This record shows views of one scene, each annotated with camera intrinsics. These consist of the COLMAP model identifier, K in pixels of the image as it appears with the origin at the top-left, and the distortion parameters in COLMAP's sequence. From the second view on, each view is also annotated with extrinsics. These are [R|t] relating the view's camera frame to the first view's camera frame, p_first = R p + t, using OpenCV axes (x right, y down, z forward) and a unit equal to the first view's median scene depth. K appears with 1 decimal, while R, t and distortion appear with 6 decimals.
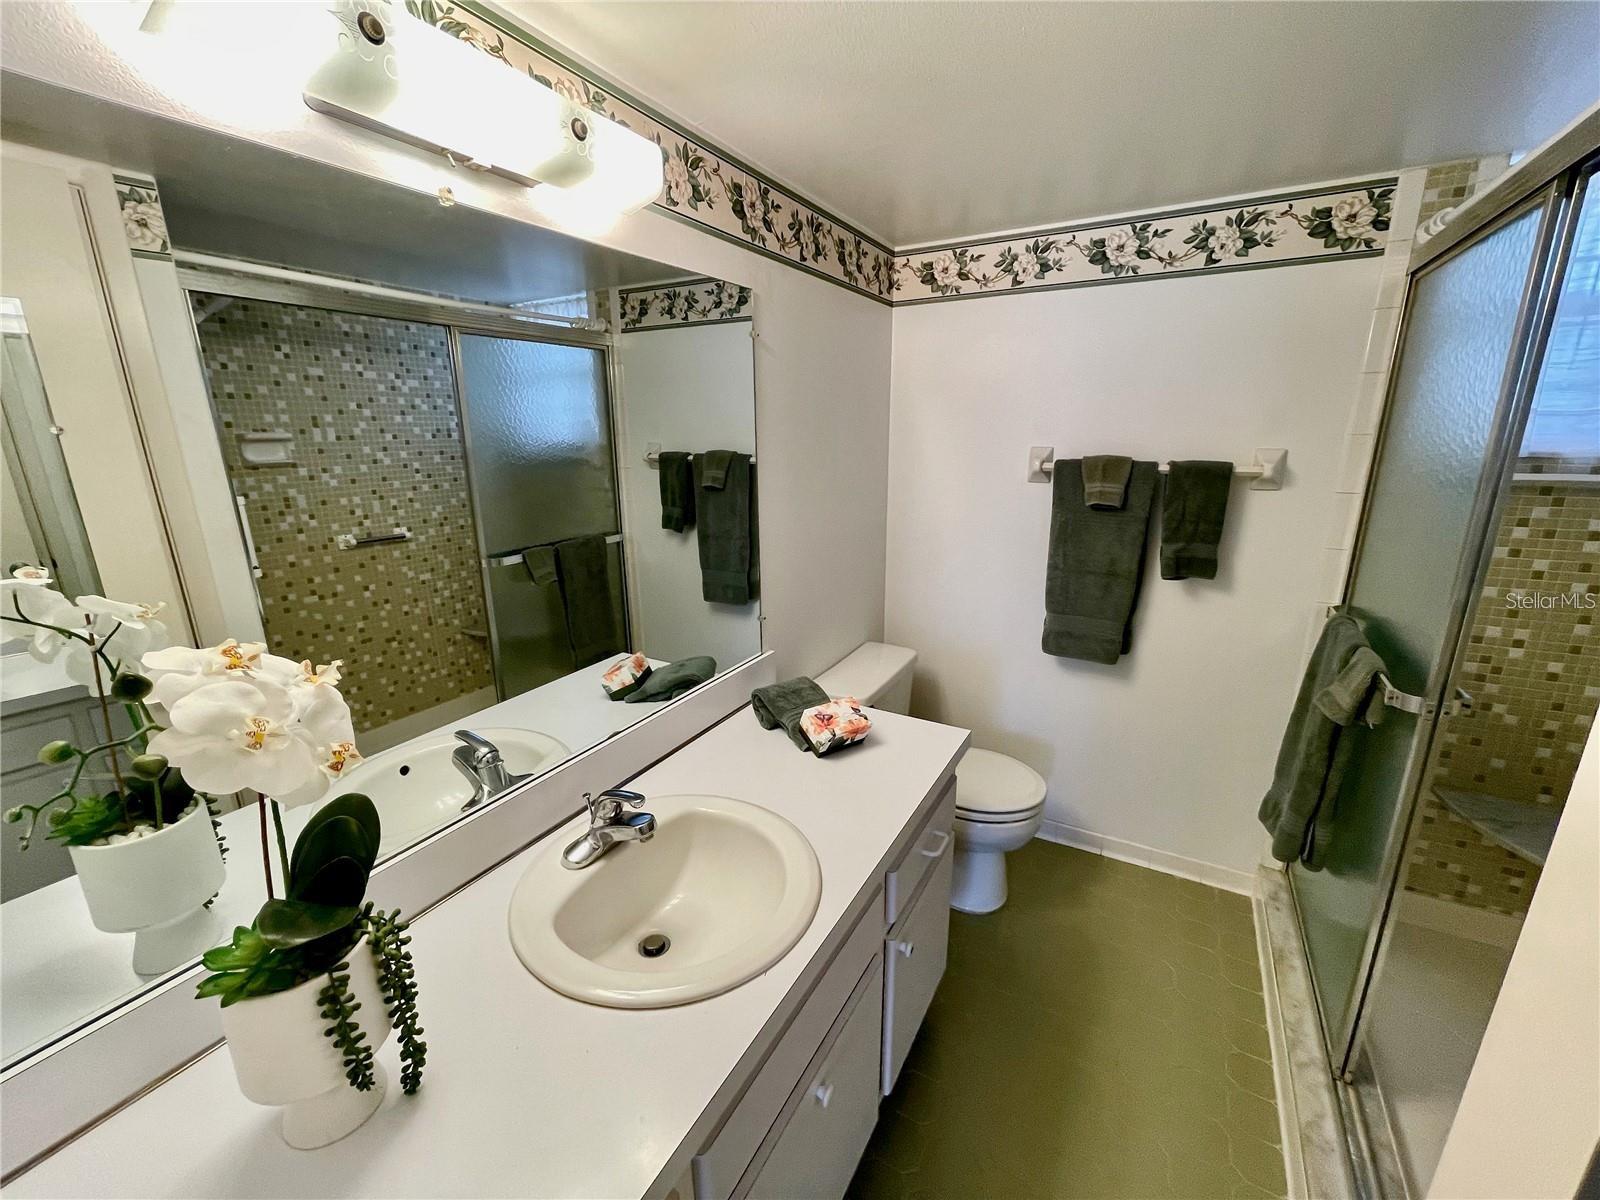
lens RADIAL K [[659.1, 0, 804.1], [0, 659.1, 599.1], [0, 0, 1]] dist [-0.009324, 0.001194]
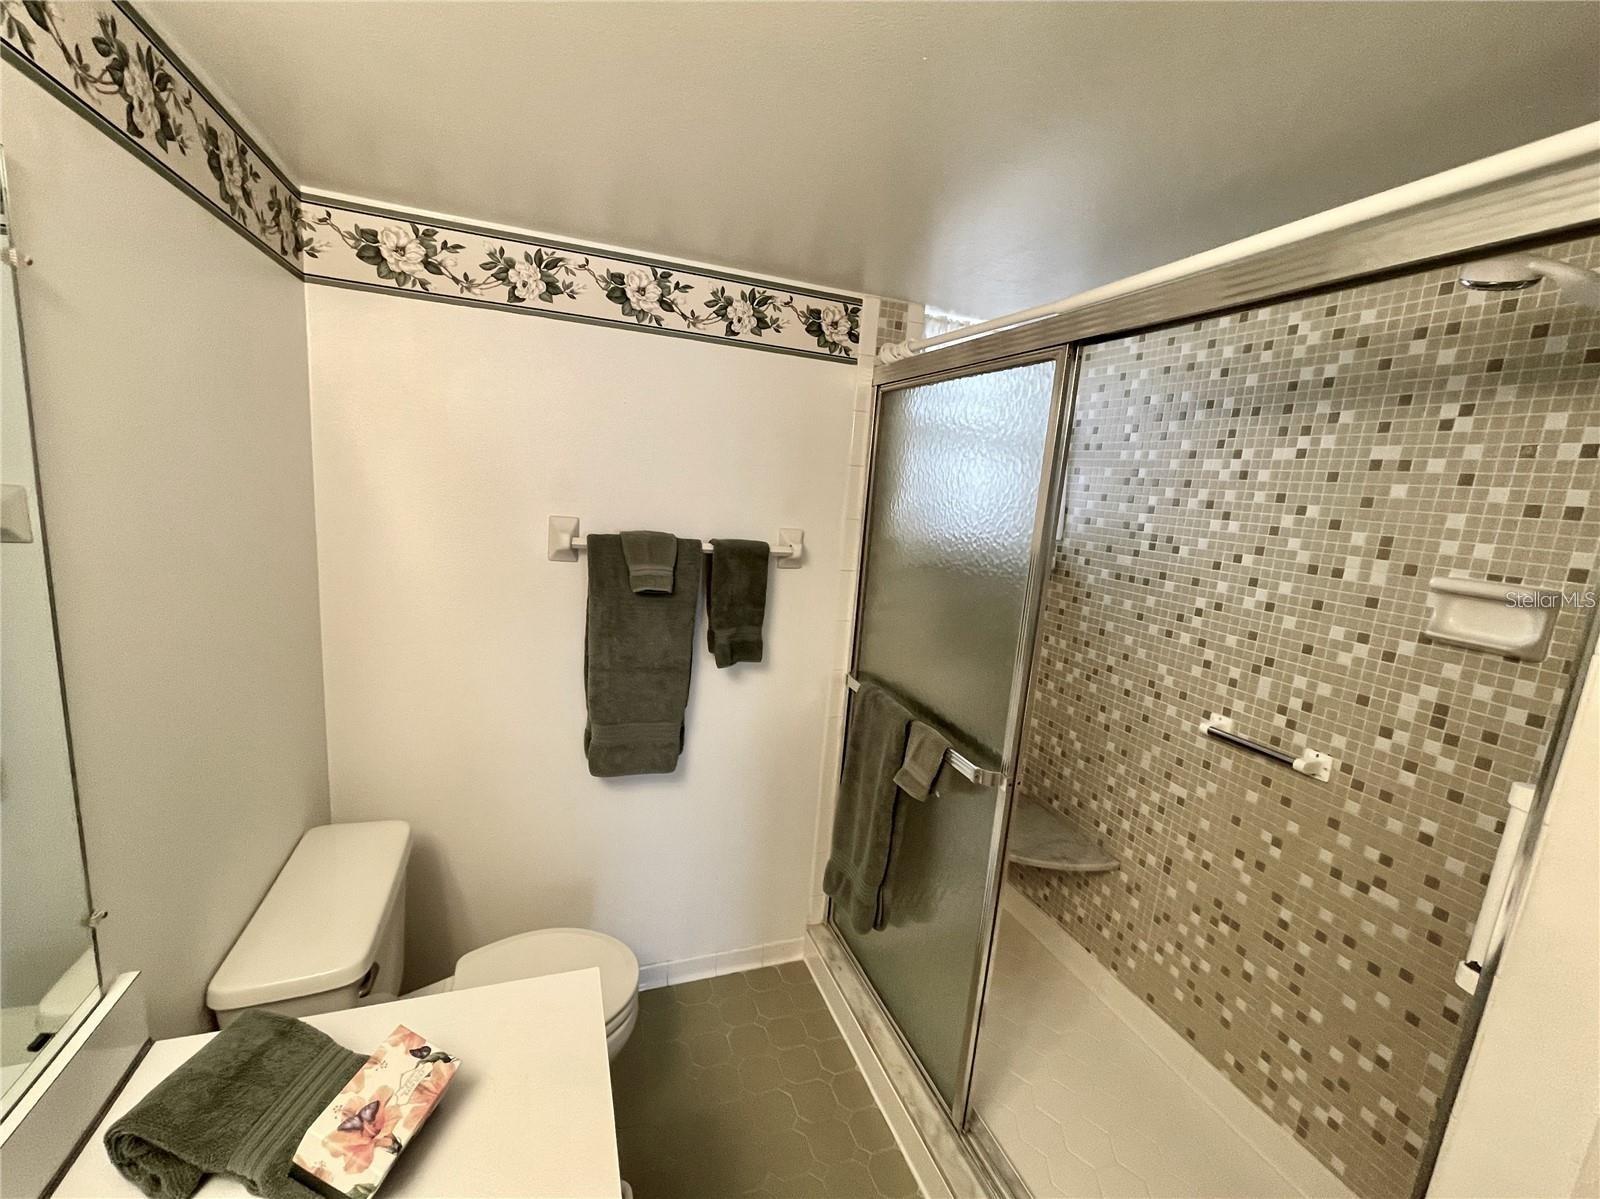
lens RADIAL K [[659.1, 0, 794.3], [0, 659.1, 599.3], [0, 0, 1]] dist [-0.009324, 0.001194]
pose [[0.635811, -0.073817, 0.768307, -0.080338], [0.107913, 0.994141, 0.006211, -0.122102], [-0.764264, 0.078962, 0.640052, 0.336955]]
